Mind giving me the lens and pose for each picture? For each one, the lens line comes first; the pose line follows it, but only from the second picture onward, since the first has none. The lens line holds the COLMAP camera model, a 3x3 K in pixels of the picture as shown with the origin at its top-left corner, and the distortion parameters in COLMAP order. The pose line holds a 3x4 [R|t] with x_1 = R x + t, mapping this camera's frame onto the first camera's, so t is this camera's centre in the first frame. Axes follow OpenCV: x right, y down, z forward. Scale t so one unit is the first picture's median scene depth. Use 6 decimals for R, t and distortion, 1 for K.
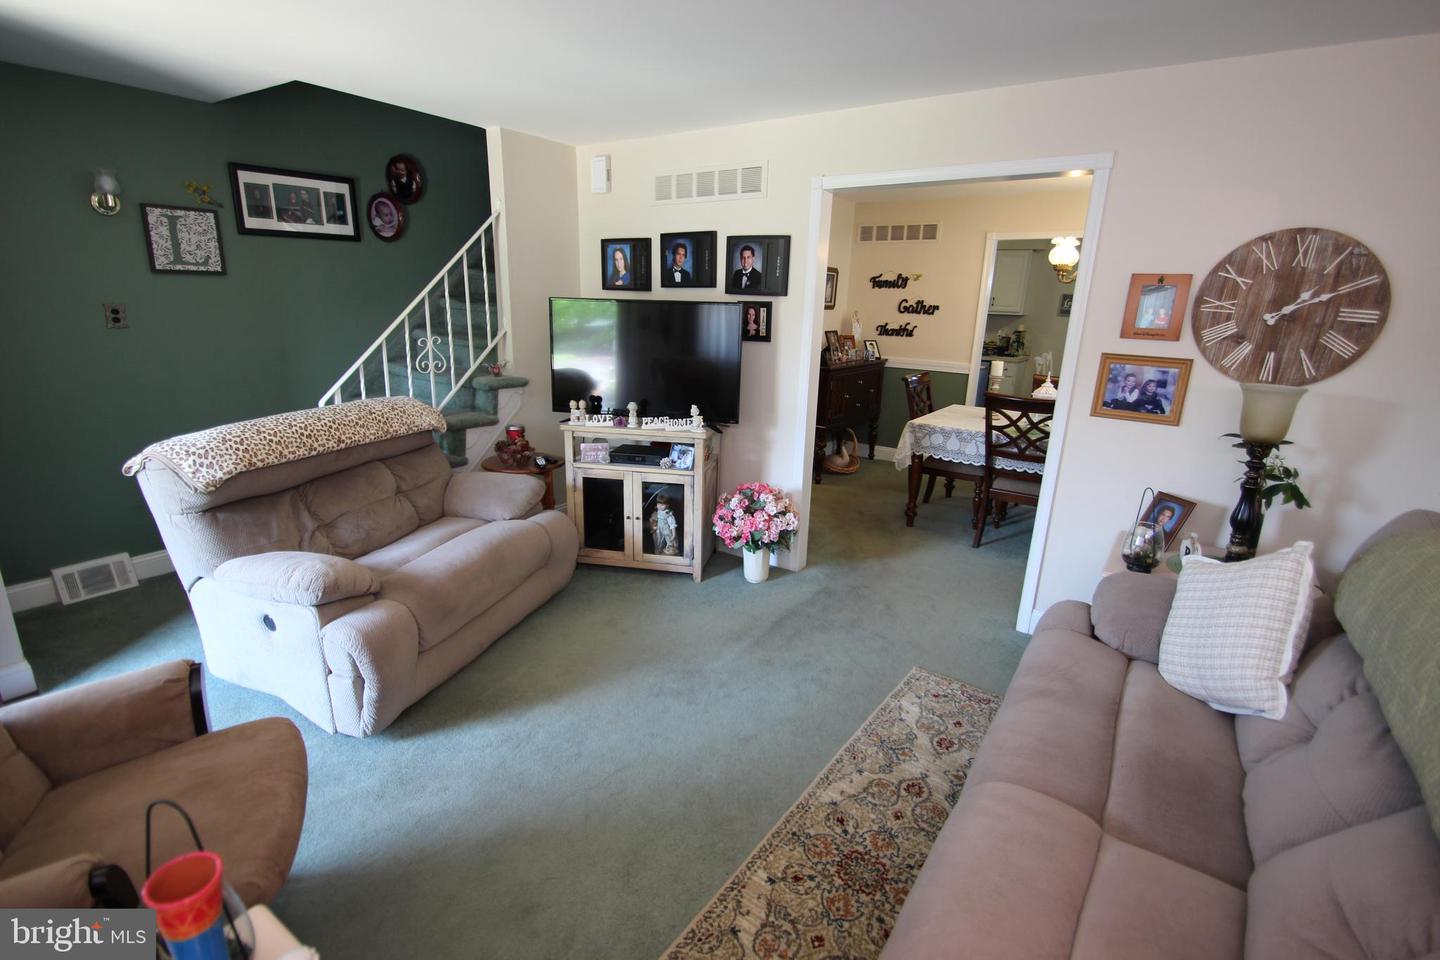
lens RADIAL K [[666.8, 0, 724.4], [0, 666.8, 483.9], [0, 0, 1]] dist [0.019942, -0.021050]
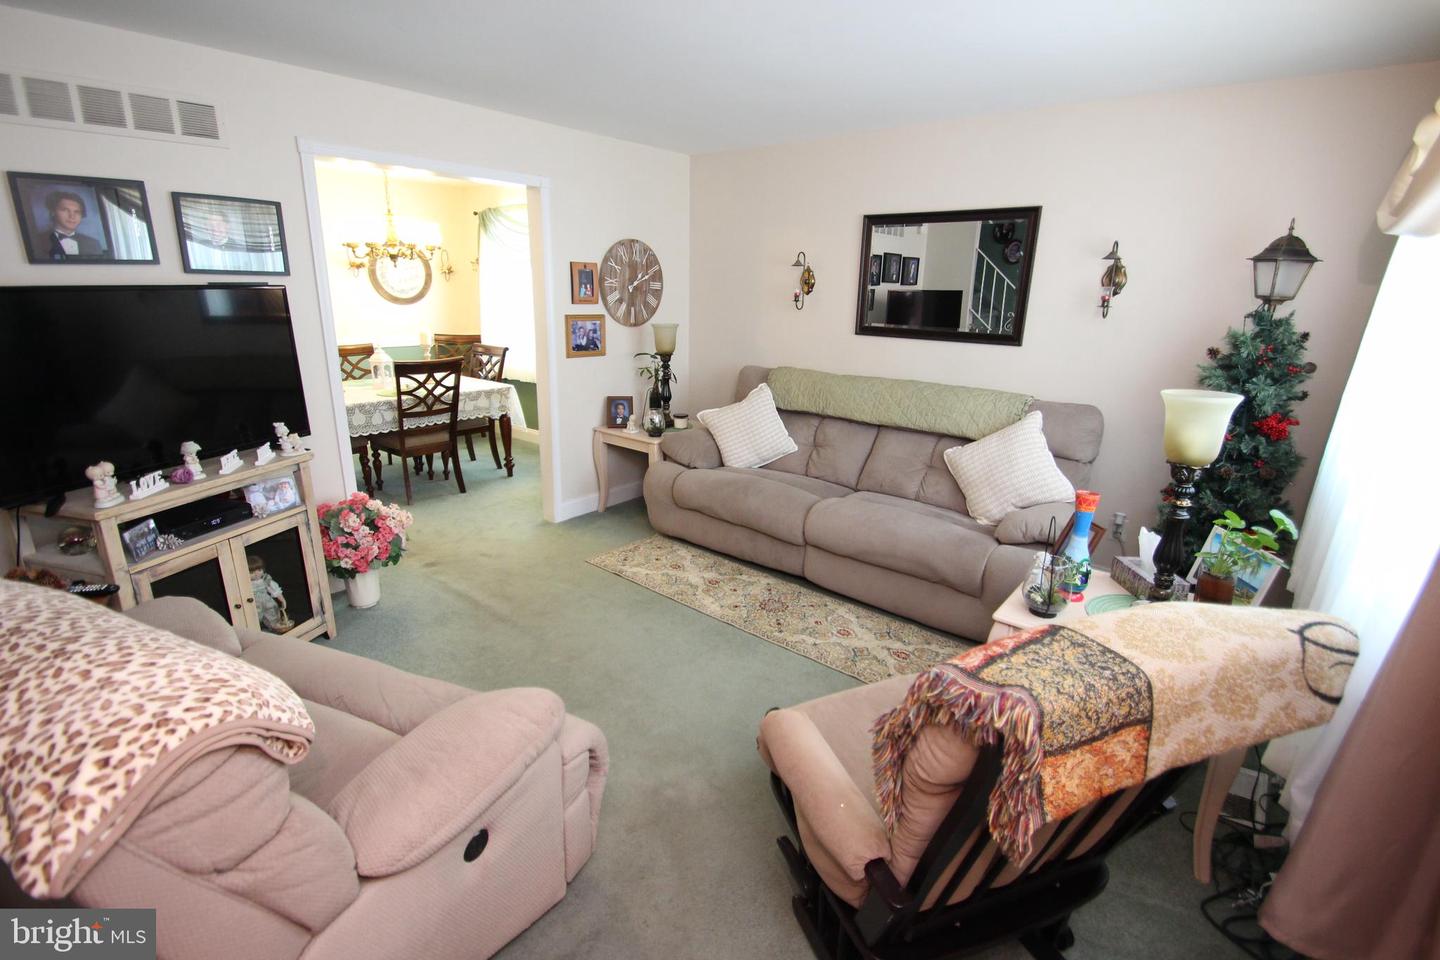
lens RADIAL K [[666.8, 0, 724.4], [0, 666.8, 483.9], [0, 0, 1]] dist [0.019942, -0.021050]
pose [[0.091753, -0.308016, 0.946947, -0.951389], [0.251751, 0.927240, 0.277213, -0.175216], [-0.963433, 0.212960, 0.162620, 0.514339]]
